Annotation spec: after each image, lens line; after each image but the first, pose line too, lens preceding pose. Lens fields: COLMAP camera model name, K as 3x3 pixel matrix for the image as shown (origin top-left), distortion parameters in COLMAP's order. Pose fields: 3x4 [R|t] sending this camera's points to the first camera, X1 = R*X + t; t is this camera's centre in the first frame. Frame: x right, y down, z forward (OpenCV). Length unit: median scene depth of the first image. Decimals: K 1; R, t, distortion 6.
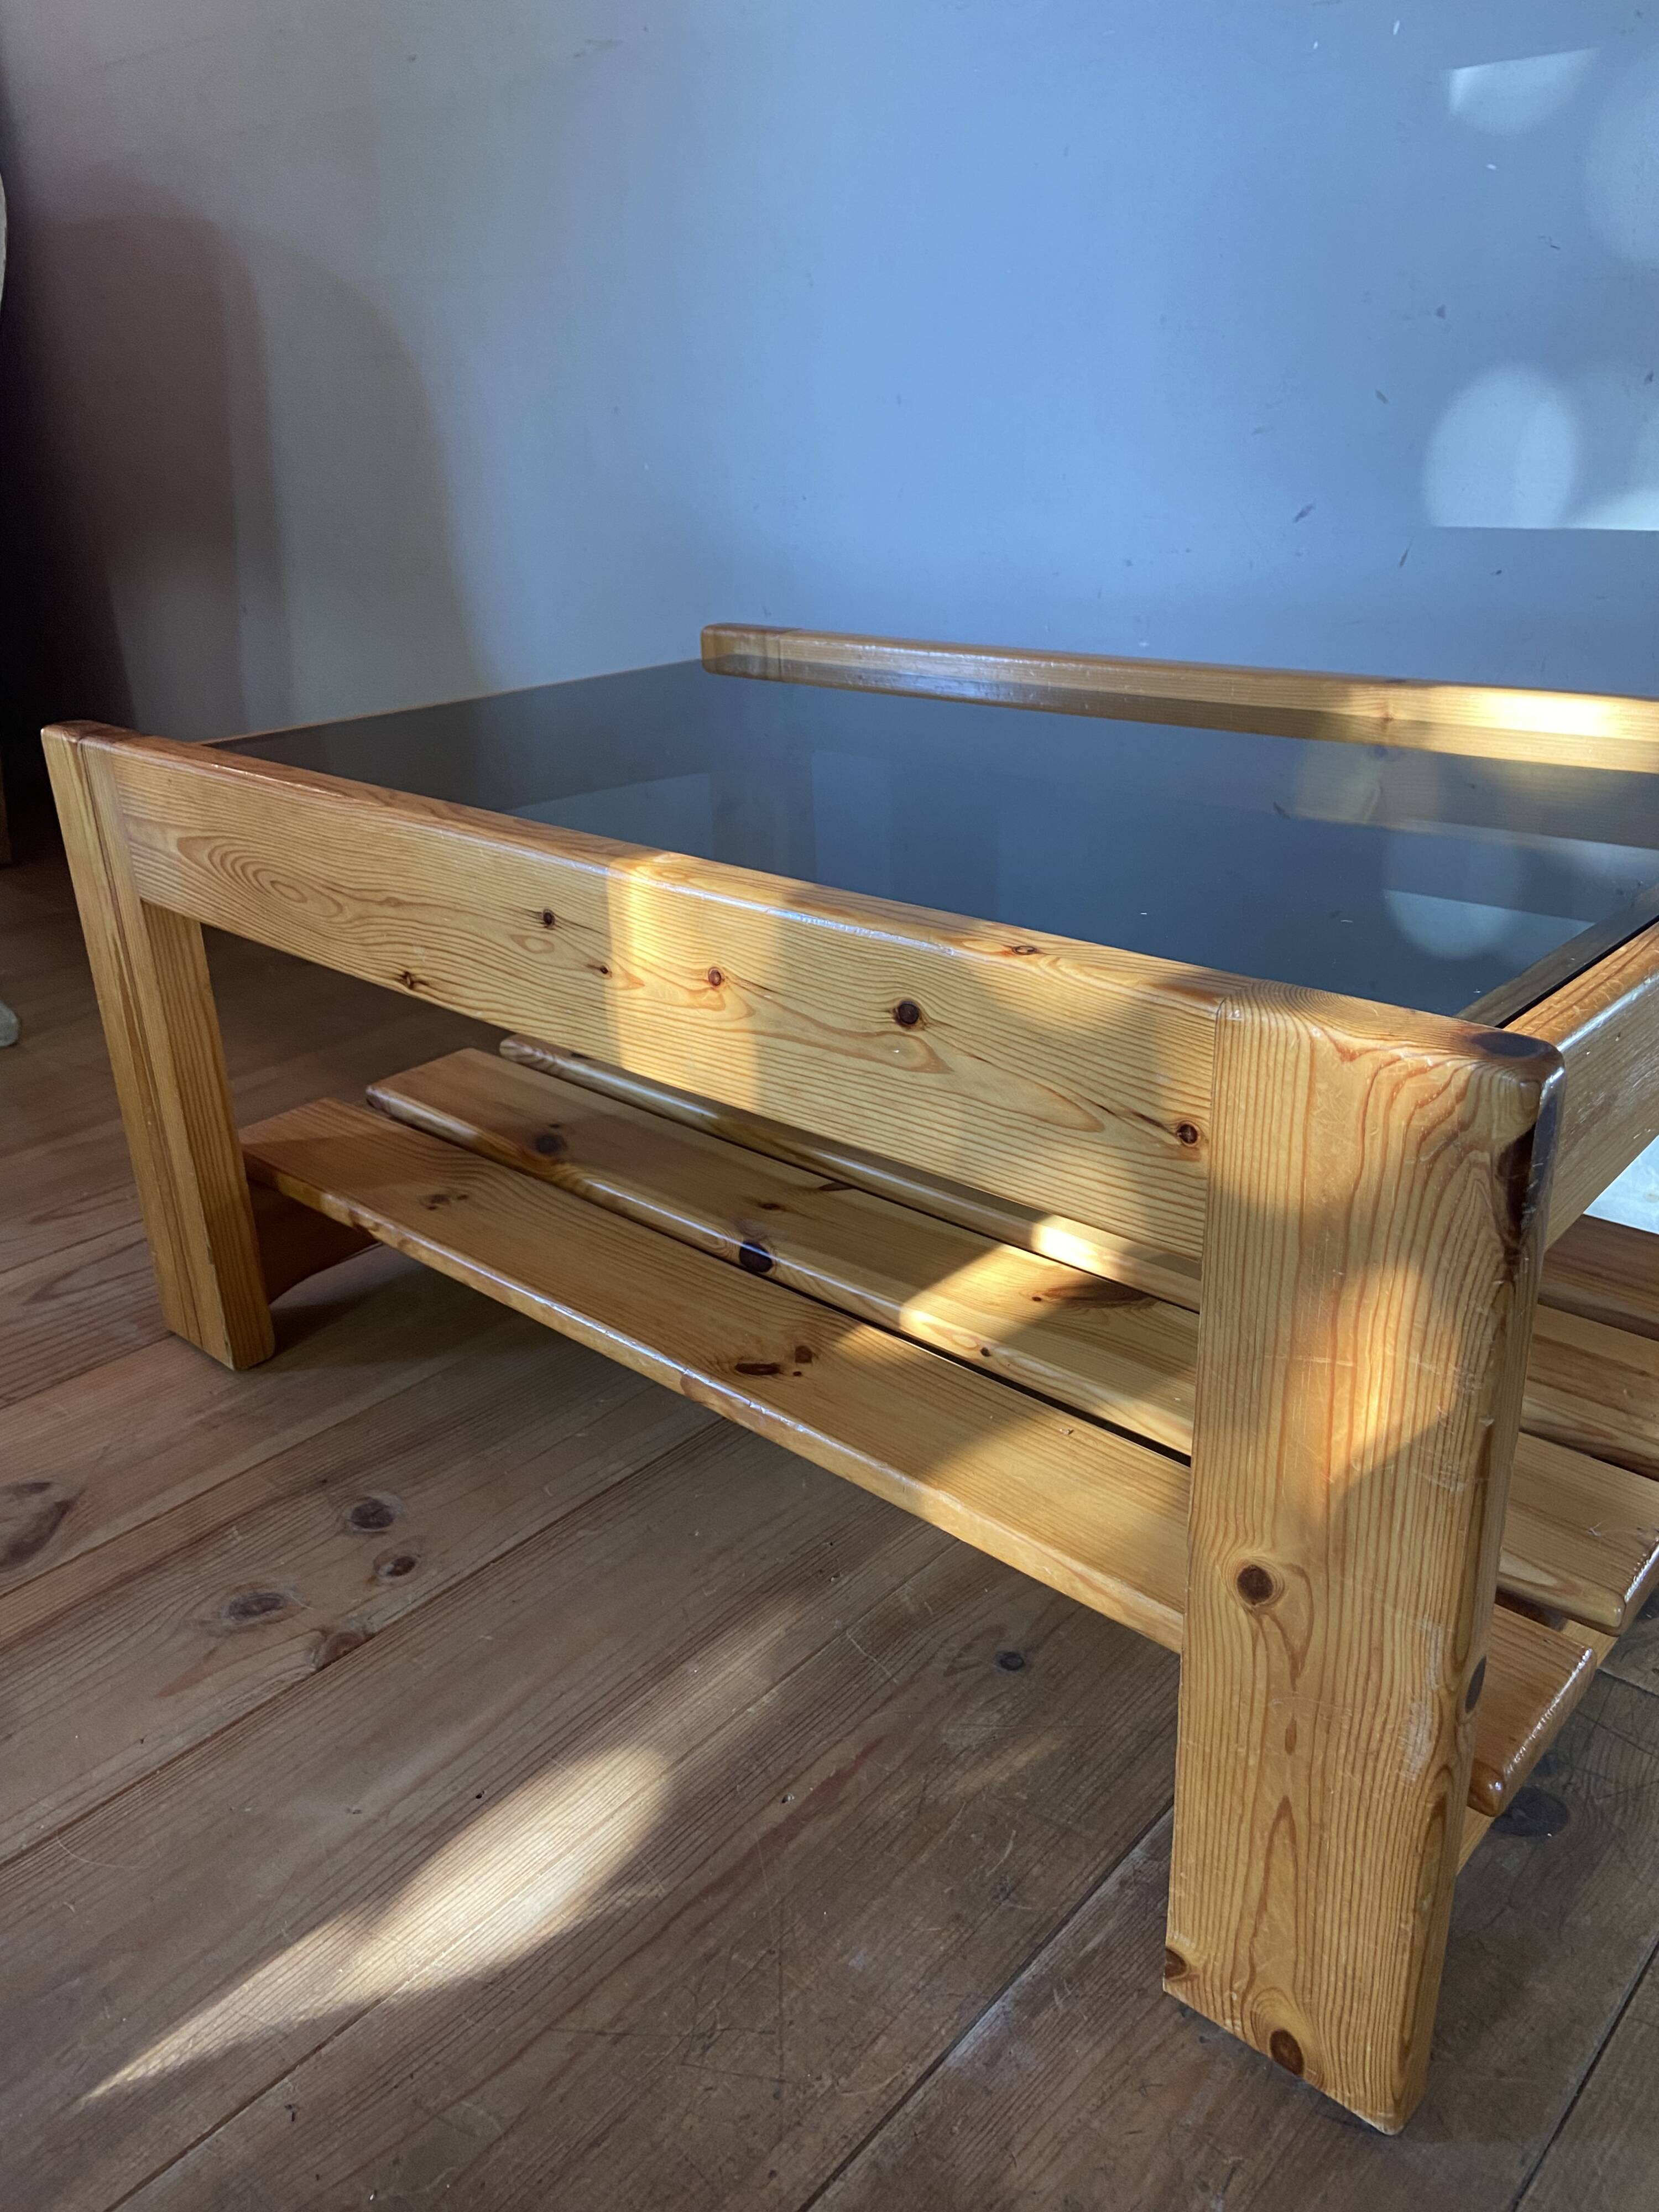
lens RADIAL K [[1657.8, 0, 845.2], [0, 1657.8, 1080.2], [0, 0, 1]] dist [0.123010, -0.147883]
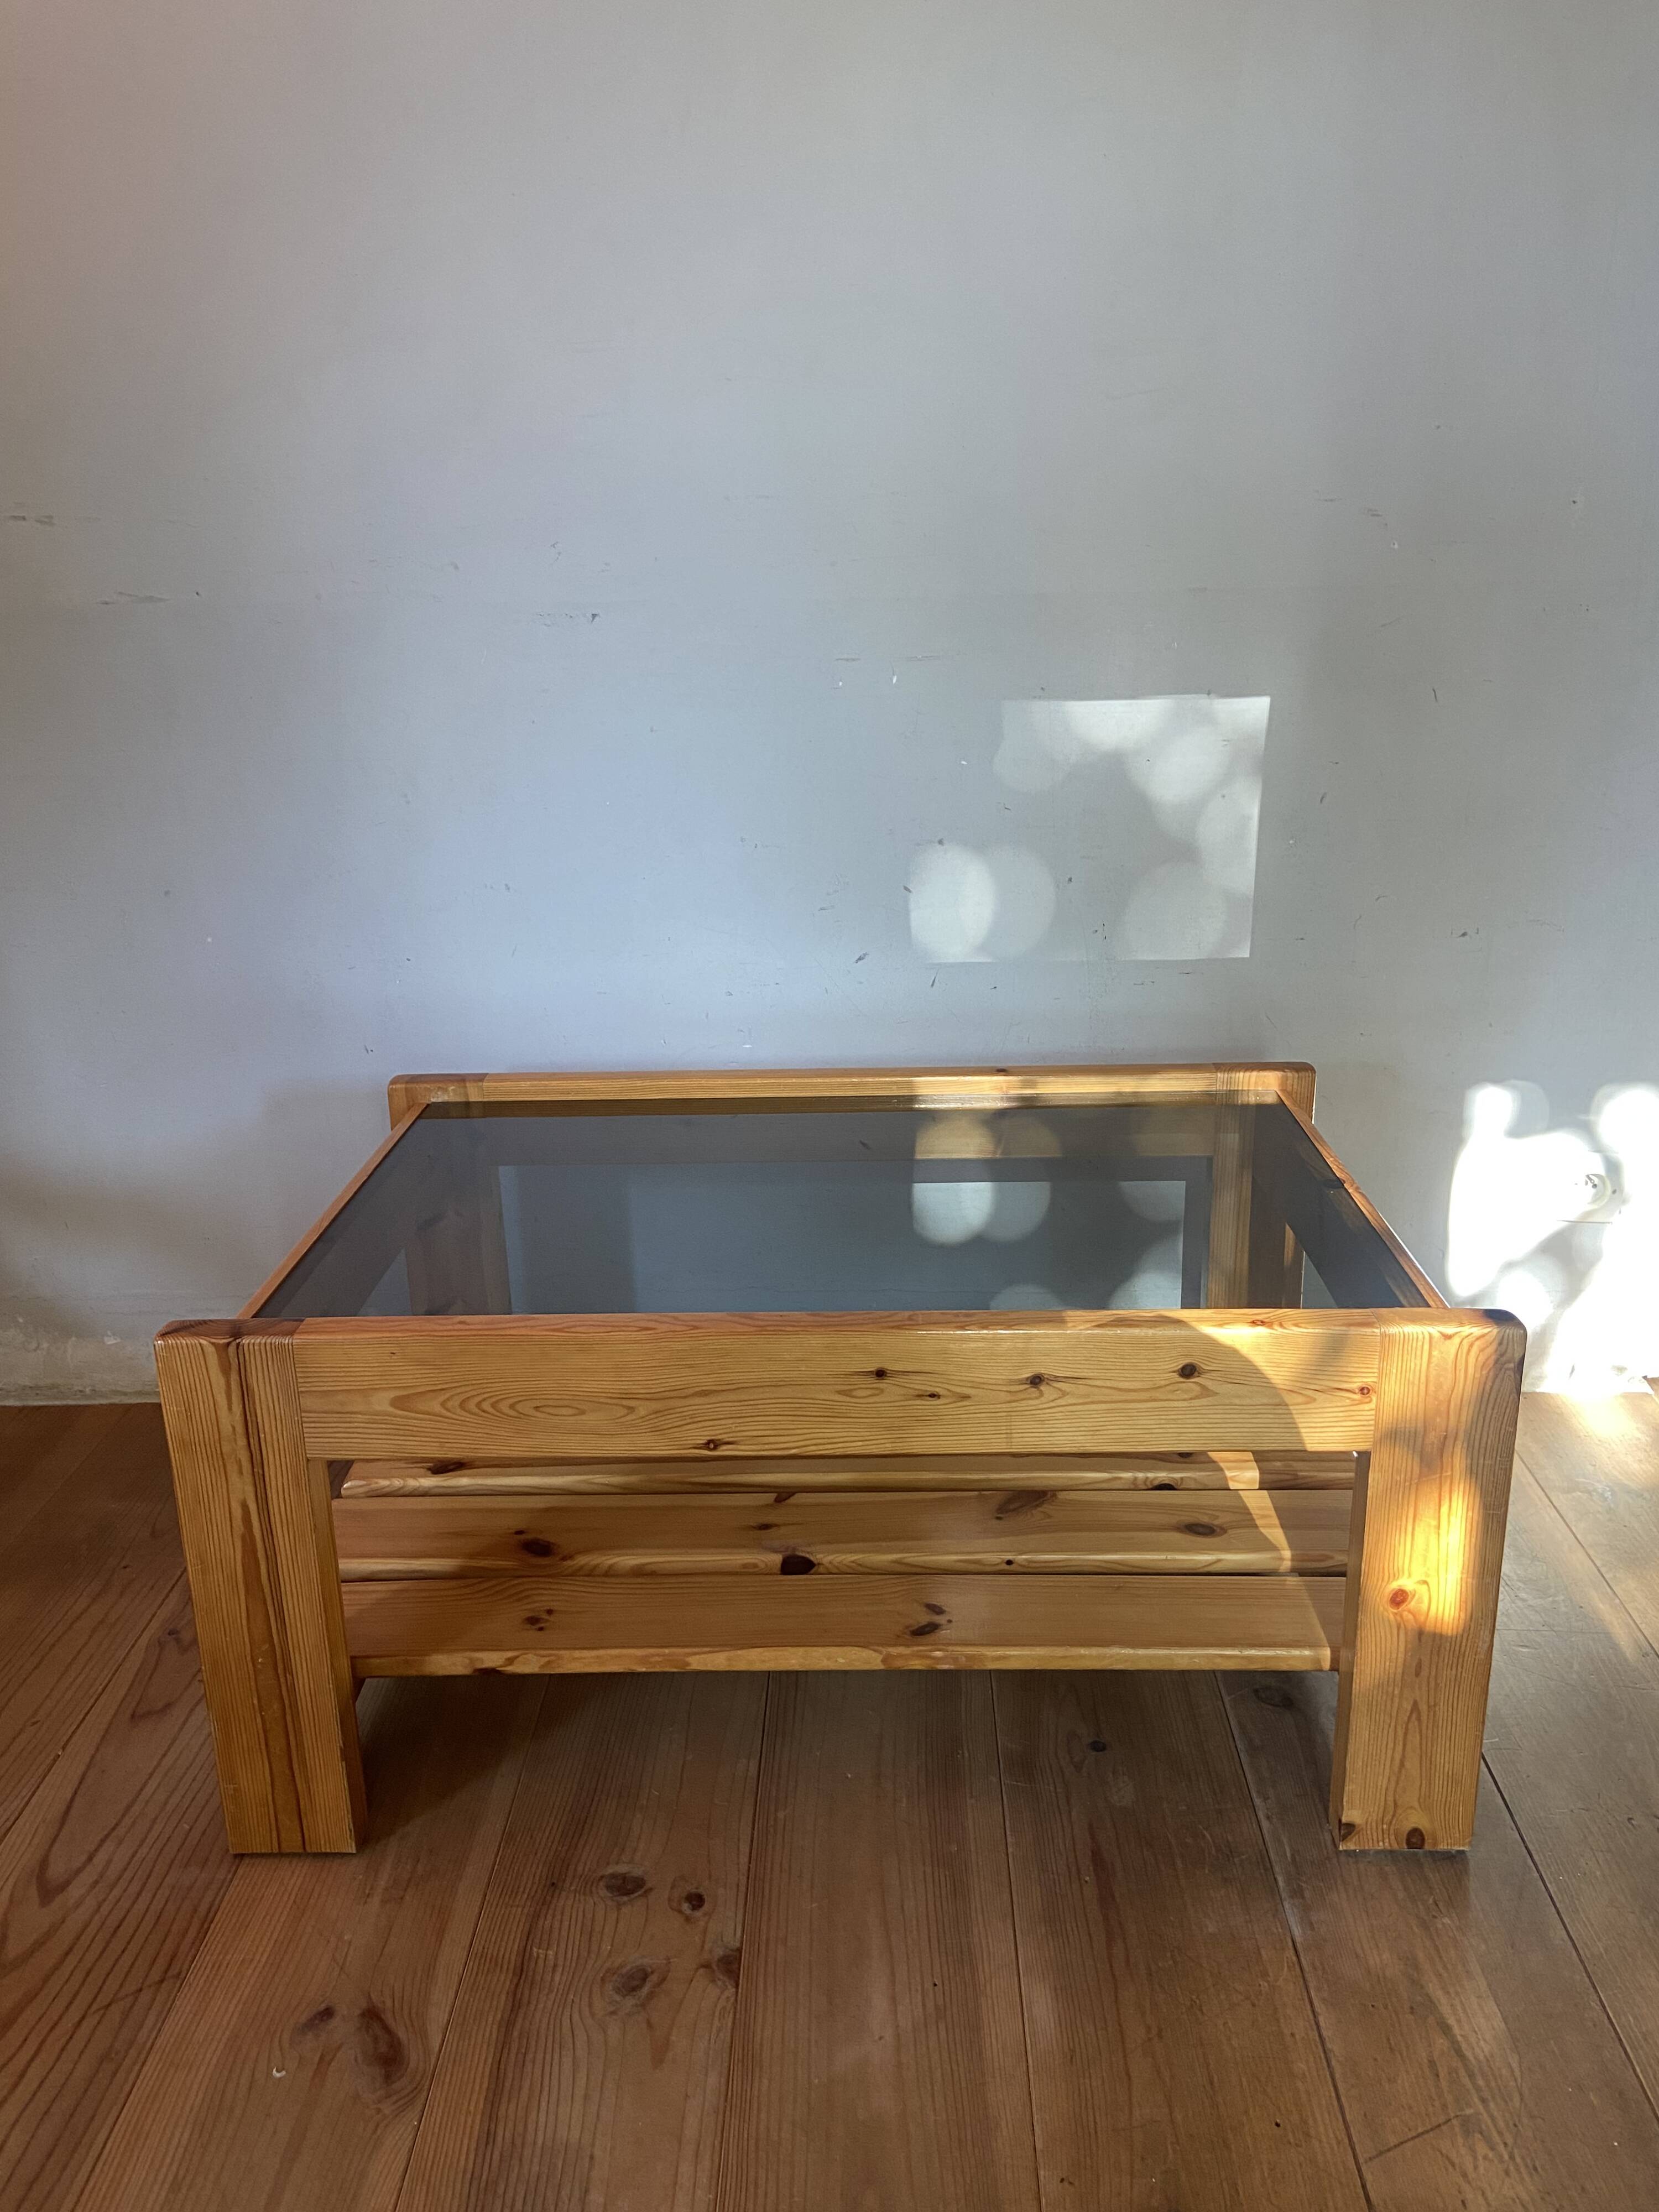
lens RADIAL K [[1657.8, 0, 845.2], [0, 1657.8, 1080.2], [0, 0, 1]] dist [0.123010, -0.147883]
pose [[0.757887, -0.186595, 0.625132, -0.962364], [0.246053, 0.969214, -0.009006, -0.305930], [-0.604207, 0.160642, 0.780467, -0.189441]]
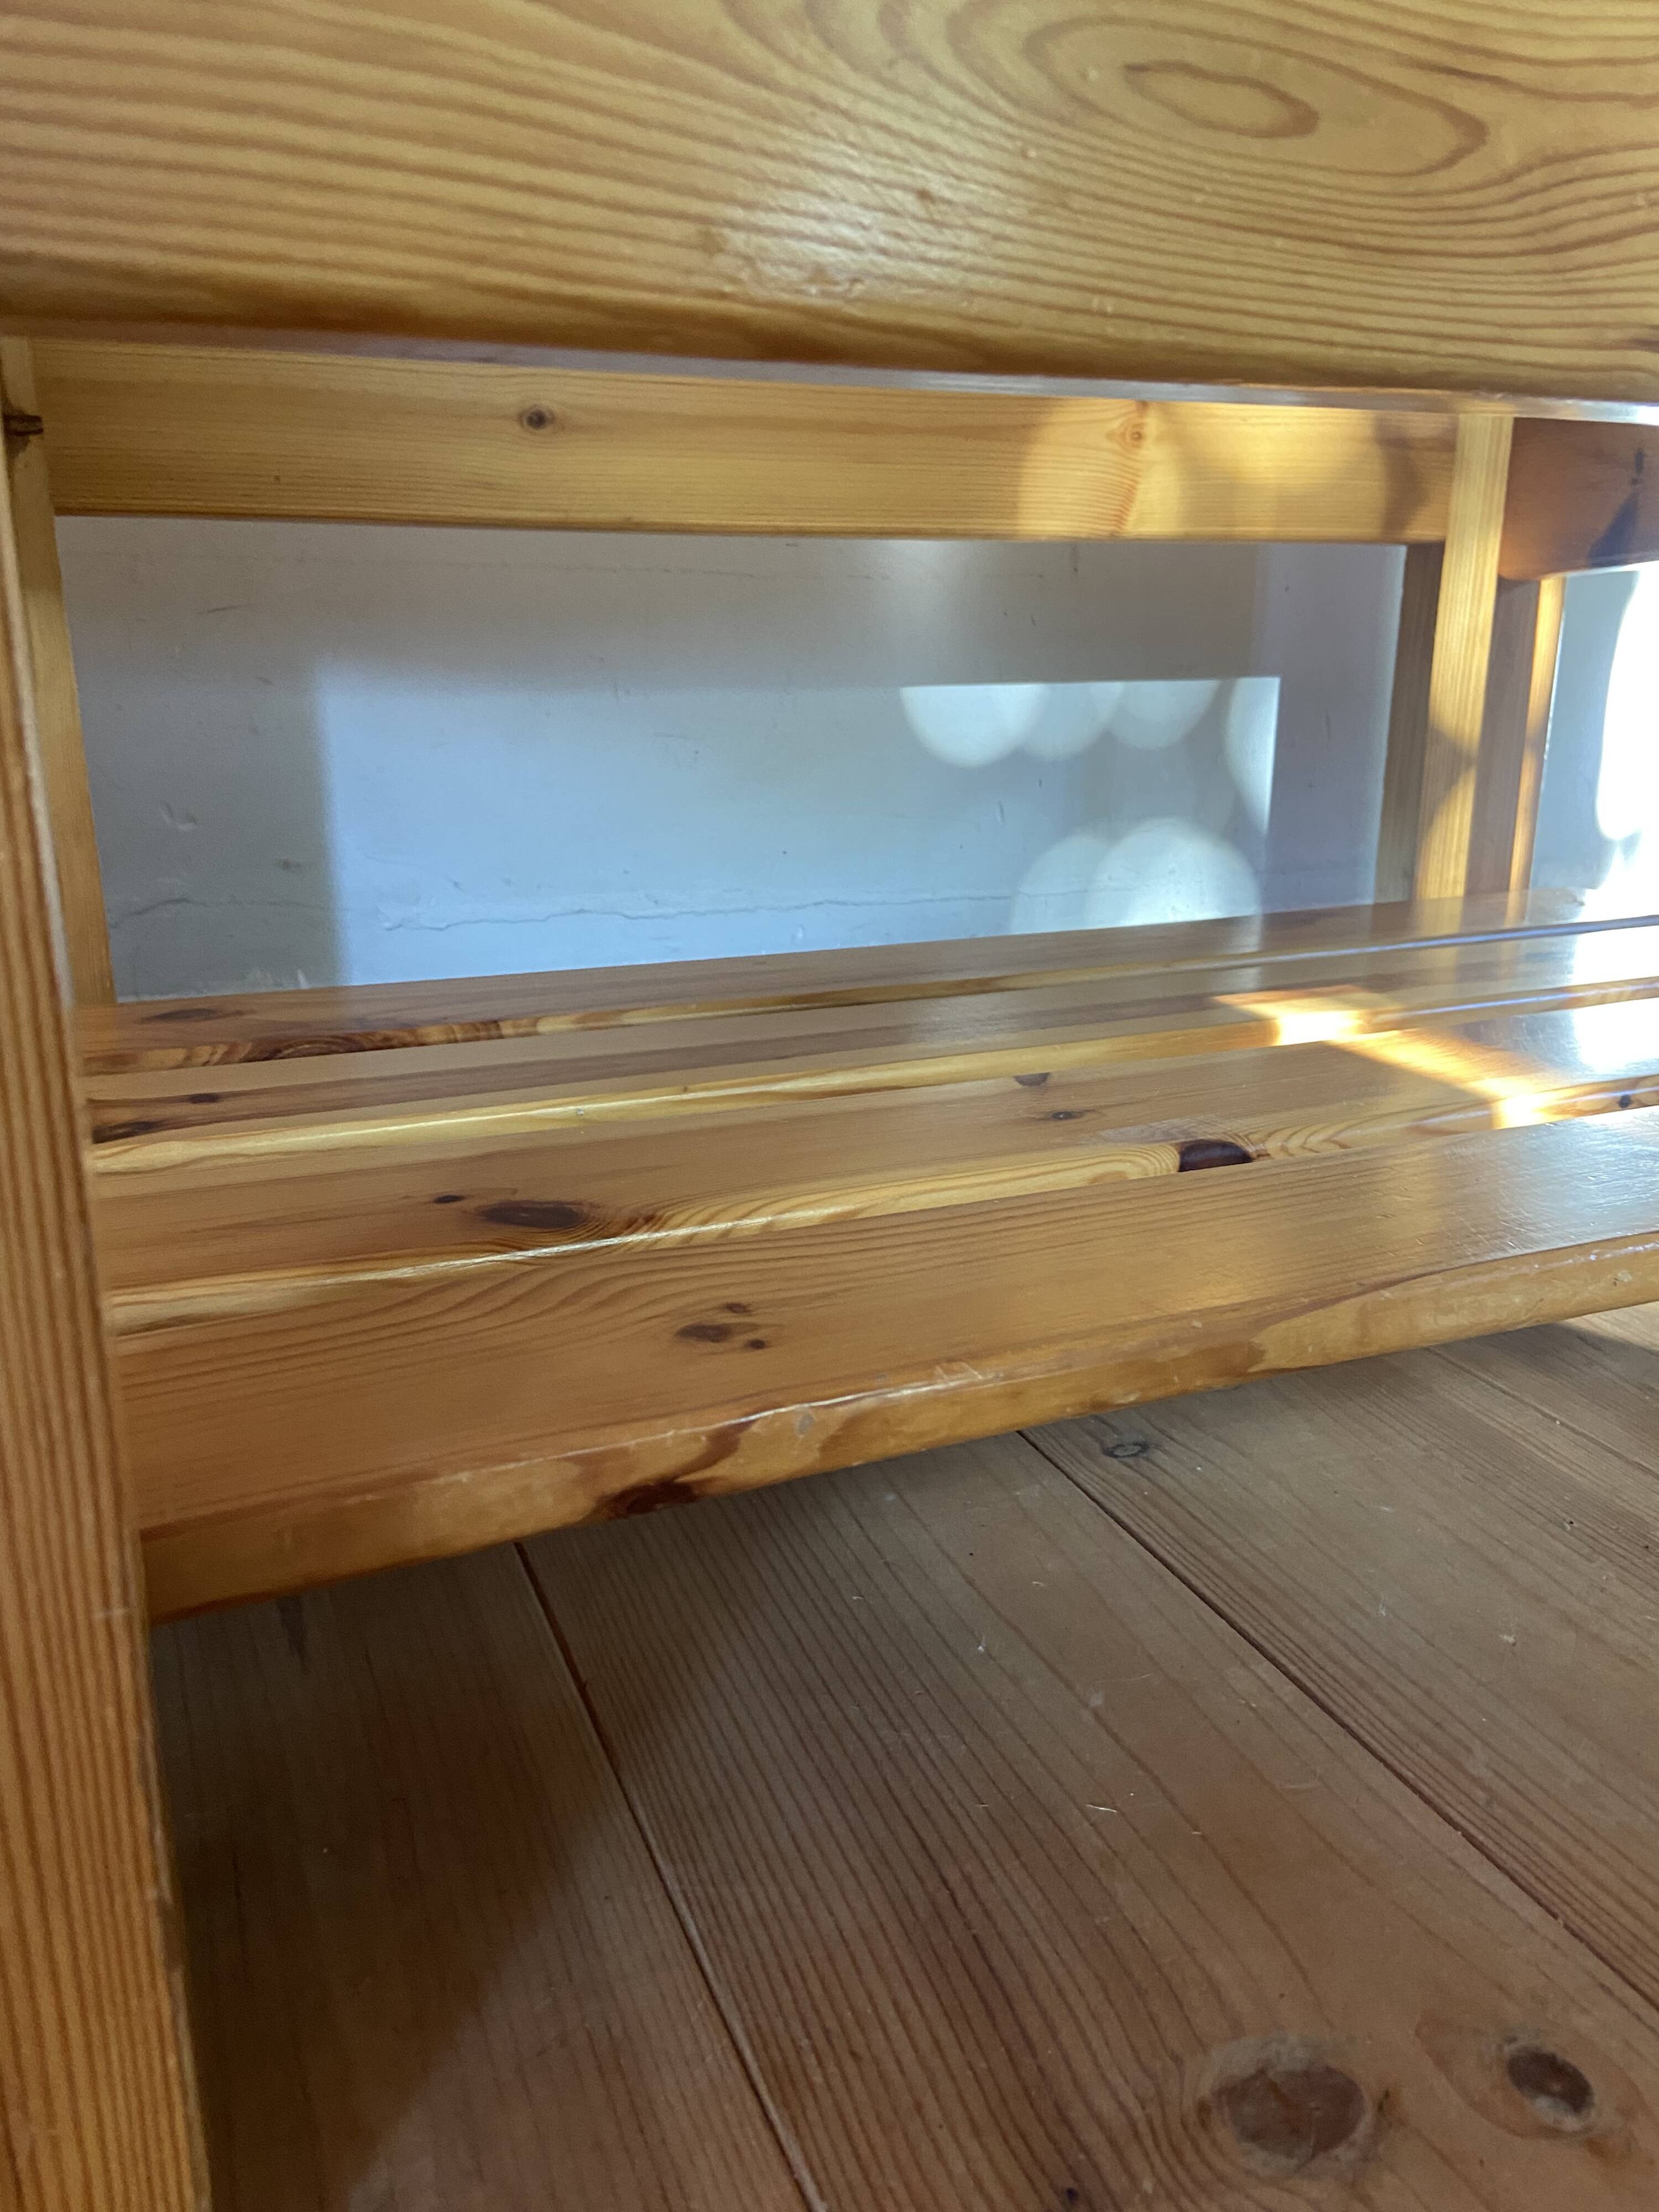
lens RADIAL K [[1657.8, 0, 845.2], [0, 1657.8, 1080.2], [0, 0, 1]] dist [0.123010, -0.147883]
pose [[0.419903, -0.212689, 0.882295, -0.681005], [0.331251, 0.941002, 0.069192, 0.005523], [-0.844958, 0.263207, 0.465584, 1.002879]]
